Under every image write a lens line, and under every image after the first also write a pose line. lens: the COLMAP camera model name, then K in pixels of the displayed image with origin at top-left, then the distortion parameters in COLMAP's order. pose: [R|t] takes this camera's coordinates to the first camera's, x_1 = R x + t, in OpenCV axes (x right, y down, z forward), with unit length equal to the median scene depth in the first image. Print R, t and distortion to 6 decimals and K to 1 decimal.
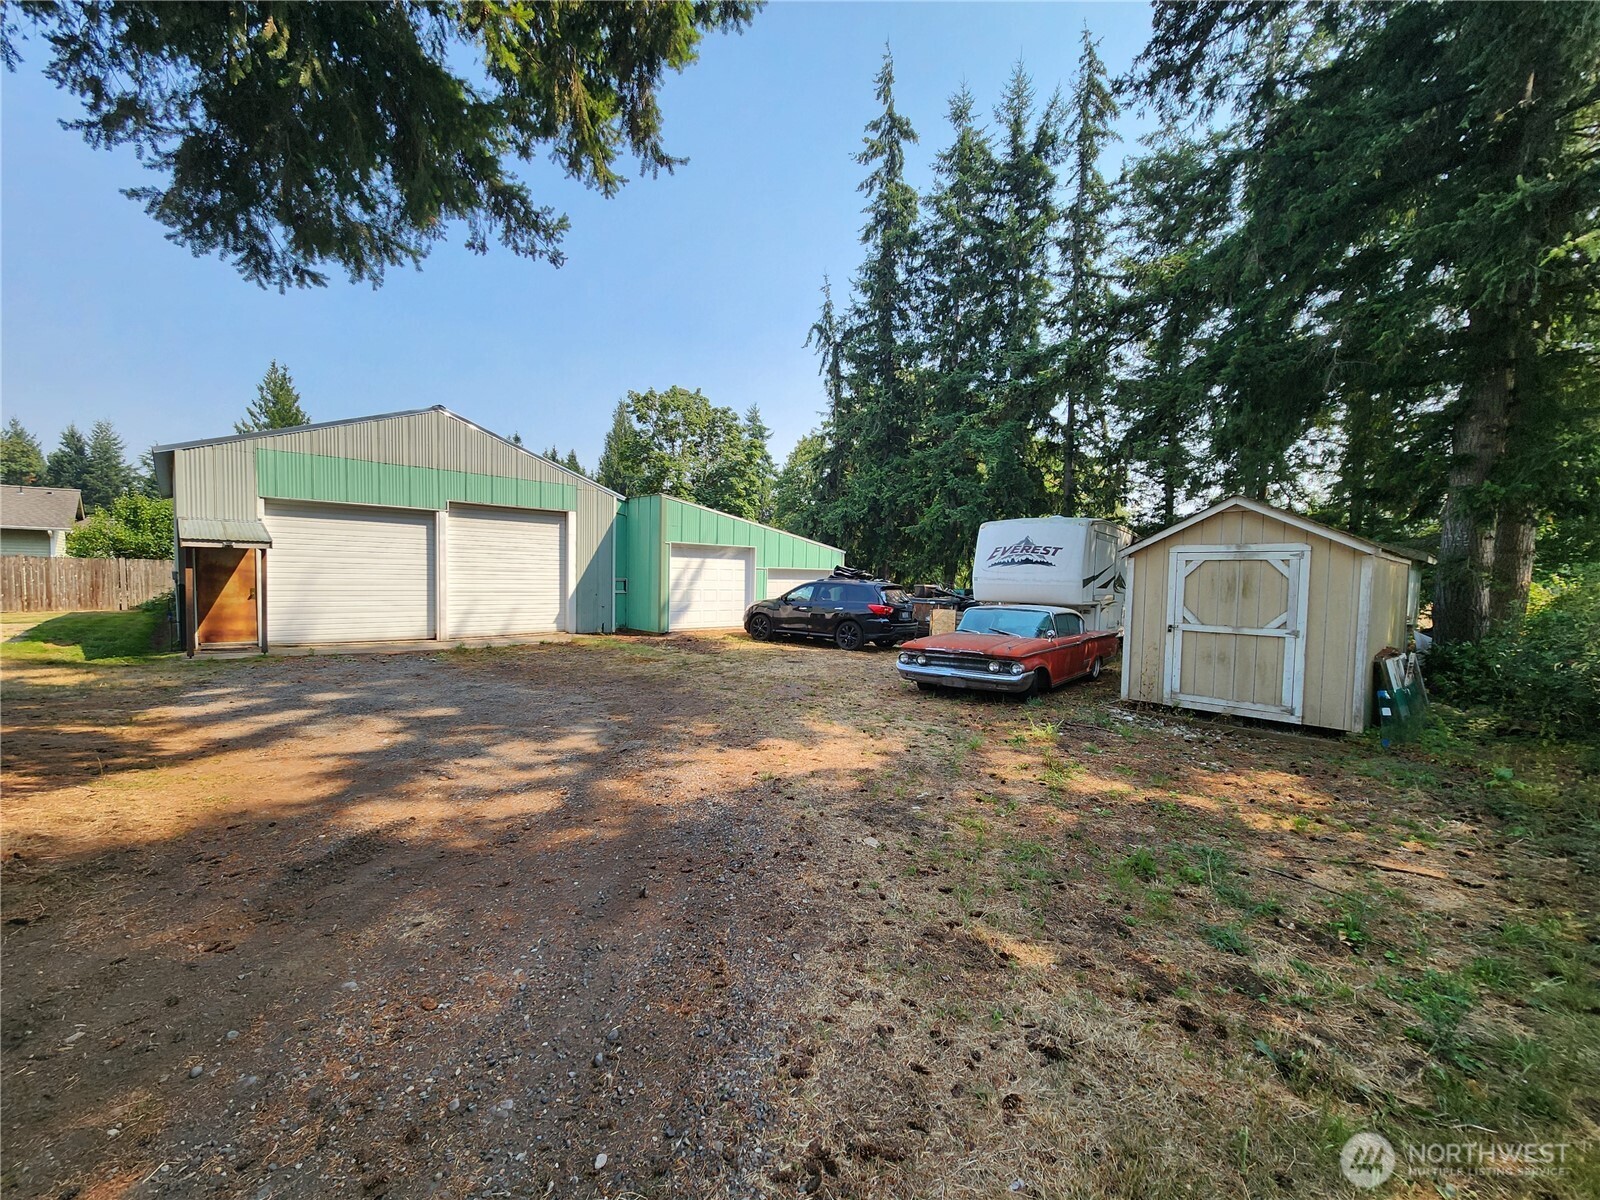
lens RADIAL K [[649.5, 0, 794.1], [0, 649.5, 609.4], [0, 0, 1]] dist [0.001830, 0.000032]
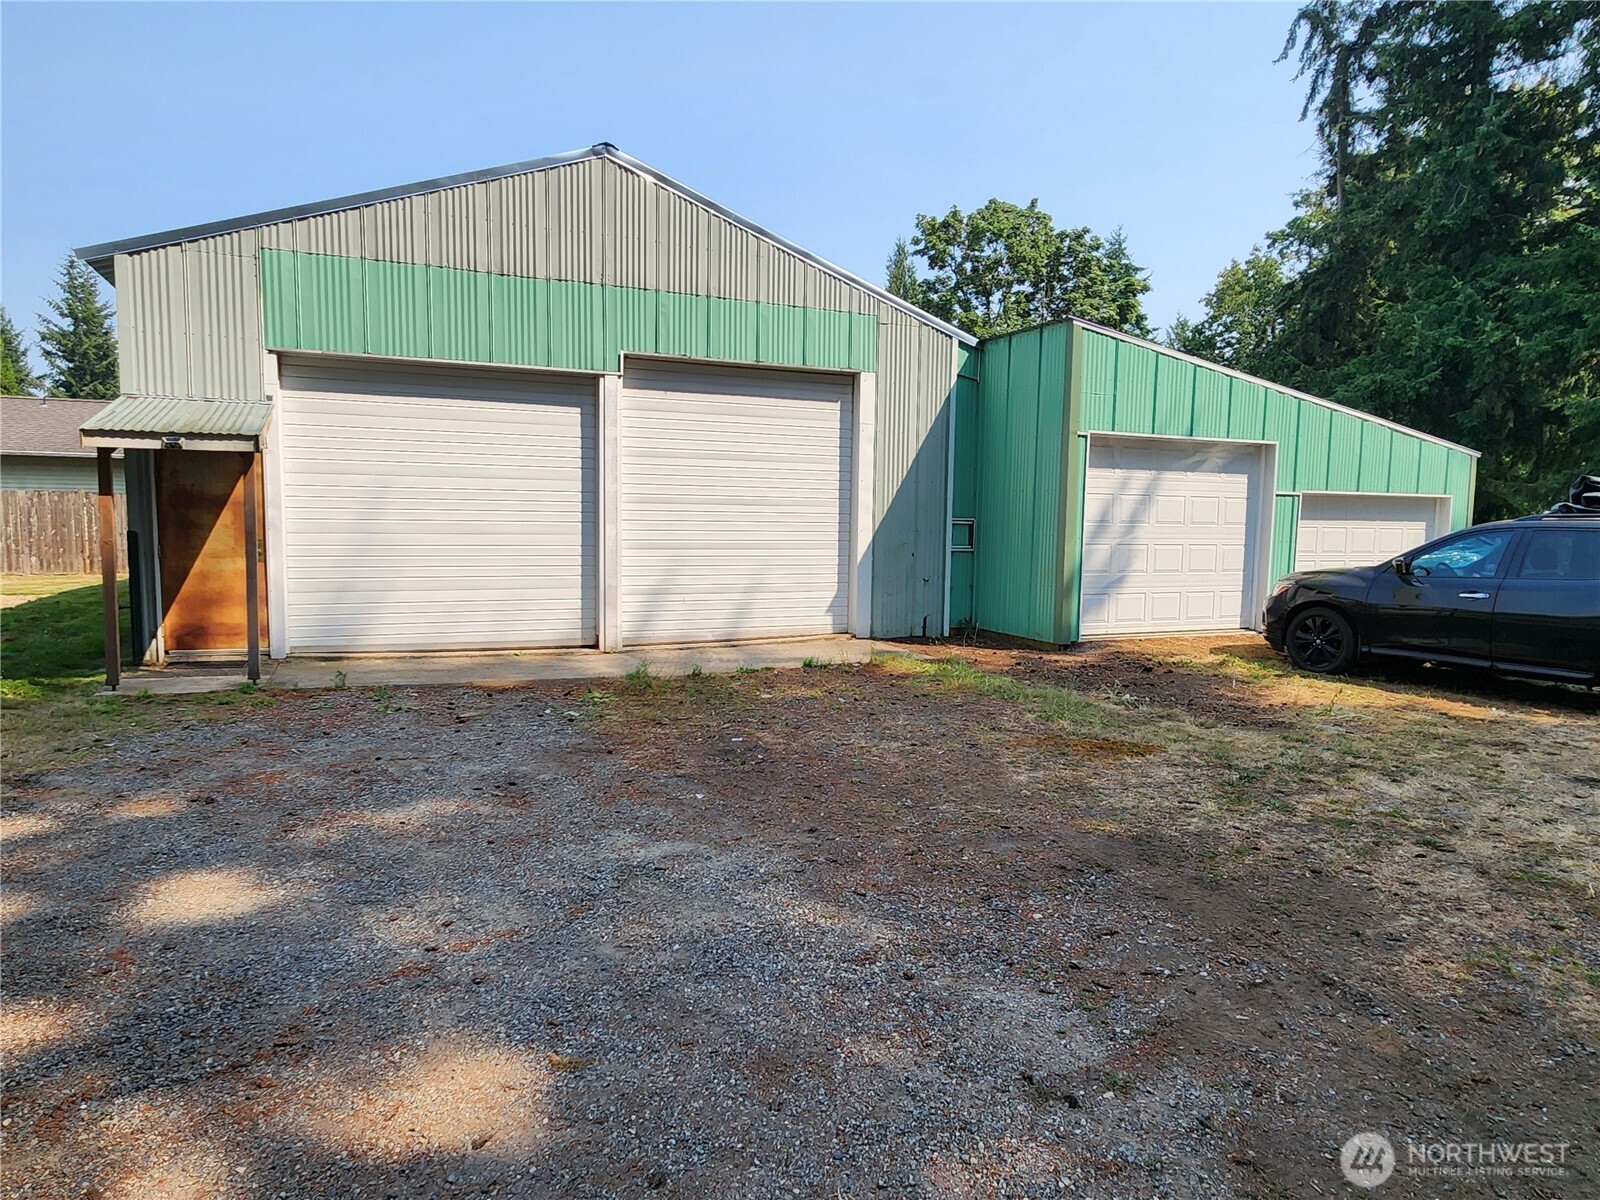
lens RADIAL K [[975.9, 0, 795.9], [0, 975.9, 599.5], [0, 0, 1]] dist [0.003284, -0.000218]
pose [[0.939895, 0.021352, -0.340796, -0.148769], [-0.012017, 0.999493, 0.029481, -0.010283], [0.341253, -0.023614, 0.939675, 0.327870]]
